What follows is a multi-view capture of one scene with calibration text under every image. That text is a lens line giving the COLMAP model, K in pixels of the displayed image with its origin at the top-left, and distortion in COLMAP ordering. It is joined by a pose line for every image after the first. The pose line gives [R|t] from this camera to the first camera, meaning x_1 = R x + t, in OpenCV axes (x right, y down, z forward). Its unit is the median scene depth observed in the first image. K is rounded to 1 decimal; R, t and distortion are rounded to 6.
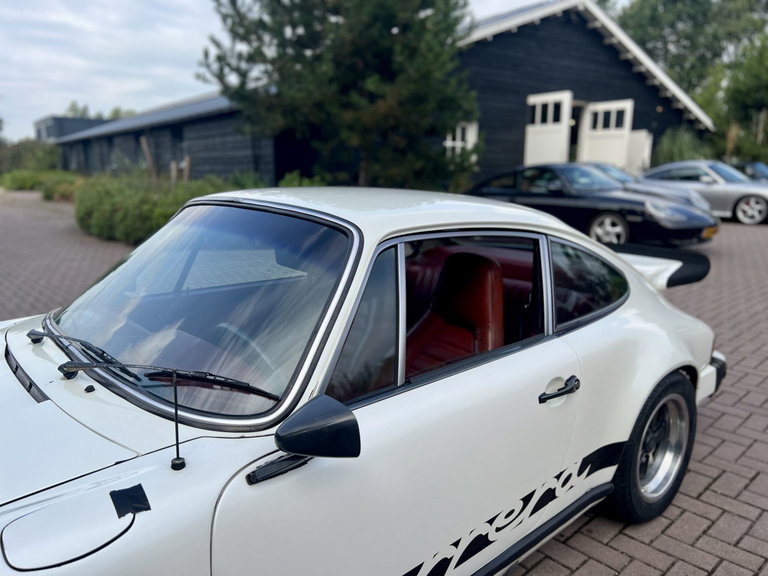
lens RADIAL K [[583.1, 0, 388.2], [0, 583.1, 291.0], [0, 0, 1]] dist [0.039582, -0.049771]
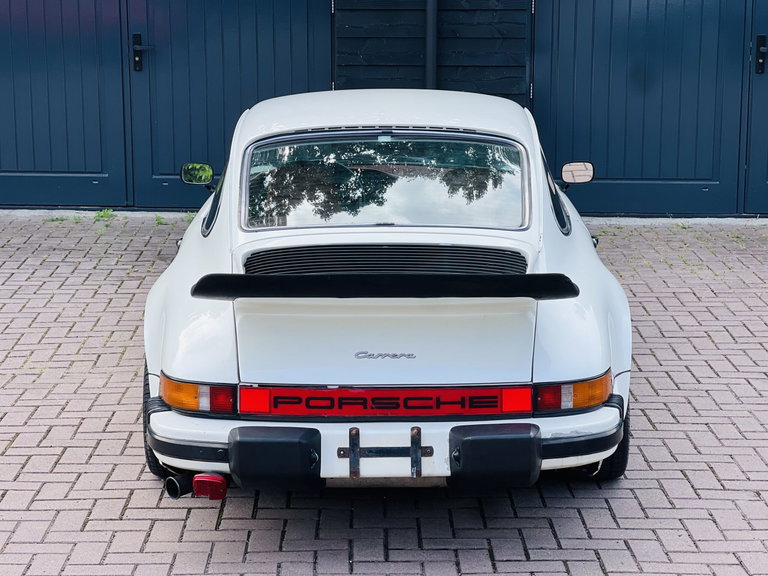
lens RADIAL K [[1713.3, 0, 384.0], [0, 1713.3, 288.0], [0, 0, 1]] dist [0.224980, 0.599804]
pose [[-0.661232, 0.151719, -0.734680, 2.164842], [-0.151972, 0.931939, 0.329234, -0.824335], [0.734627, 0.329350, -0.593170, 2.768216]]
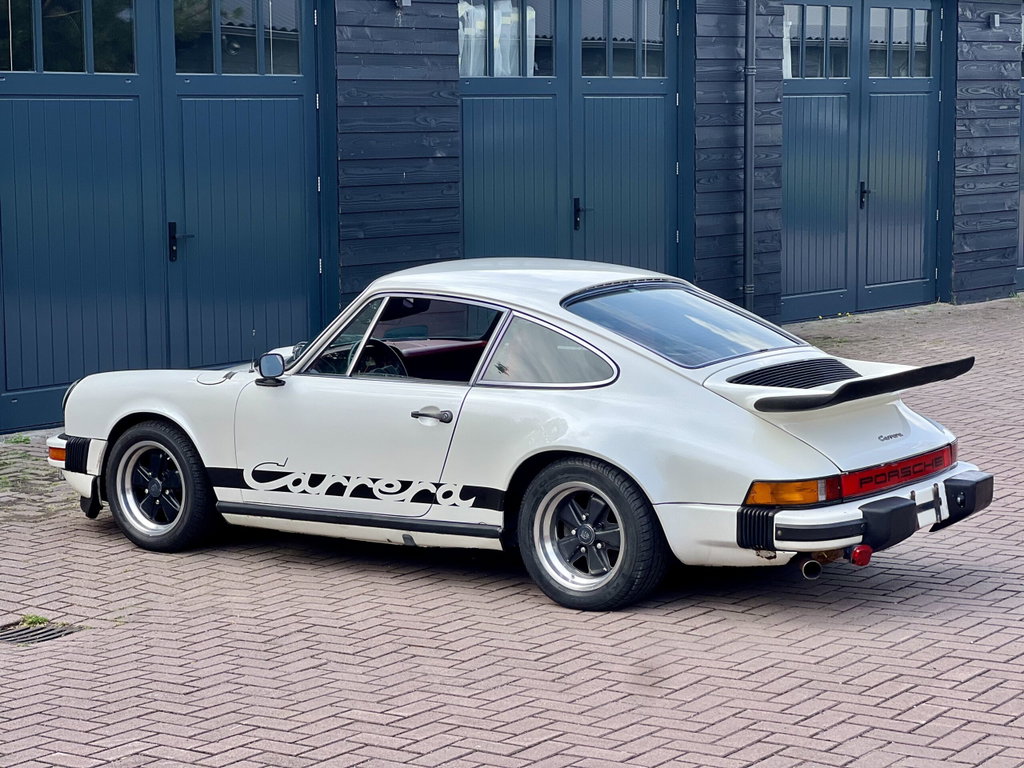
lens RADIAL K [[2310.0, 0, 512.4], [0, 2310.0, 339.0], [0, 0, 1]] dist [-0.549147, 11.878537]
pose [[0.216263, 0.095089, -0.971694, 4.116769], [-0.189218, 0.980458, 0.053834, -0.245952], [0.957824, 0.172220, 0.230029, -0.067615]]
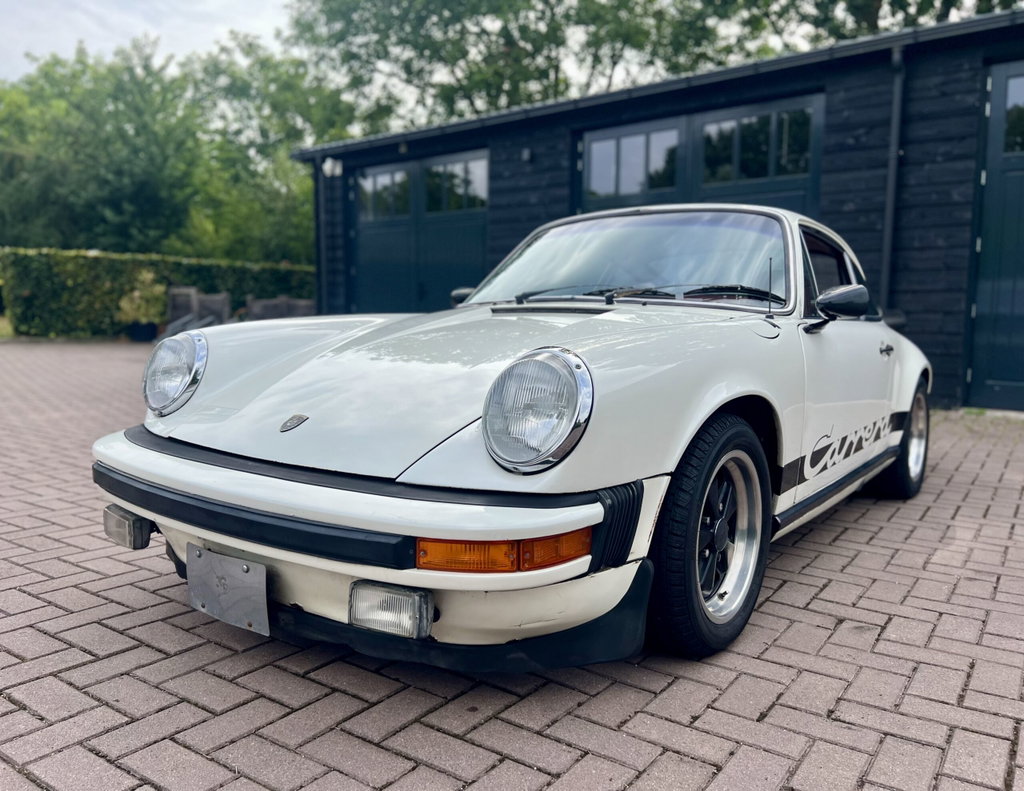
lens RADIAL K [[801.4, 0, 501.7], [0, 801.4, 395.6], [0, 0, 1]] dist [0.047334, -0.052070]
pose [[-0.976521, 0.014461, -0.214937, 0.525214], [-0.051361, 0.953343, 0.297488, -0.290760], [0.209210, 0.301543, -0.930217, 2.472365]]
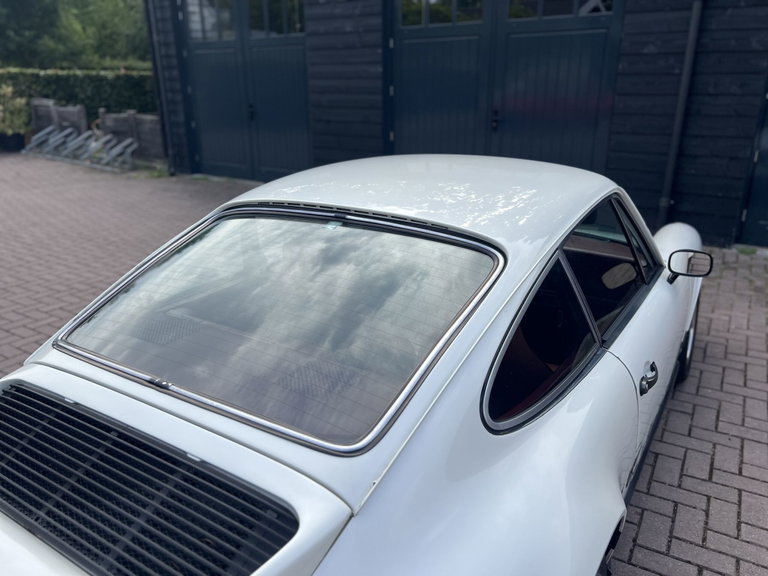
lens RADIAL K [[583.1, 0, 388.2], [0, 583.1, 291.0], [0, 0, 1]] dist [0.039582, -0.049771]
pose [[-0.956603, 0.104155, -0.272143, 0.268194], [-0.052559, 0.856946, 0.512720, -0.449557], [0.286614, 0.504773, -0.814283, 1.718647]]
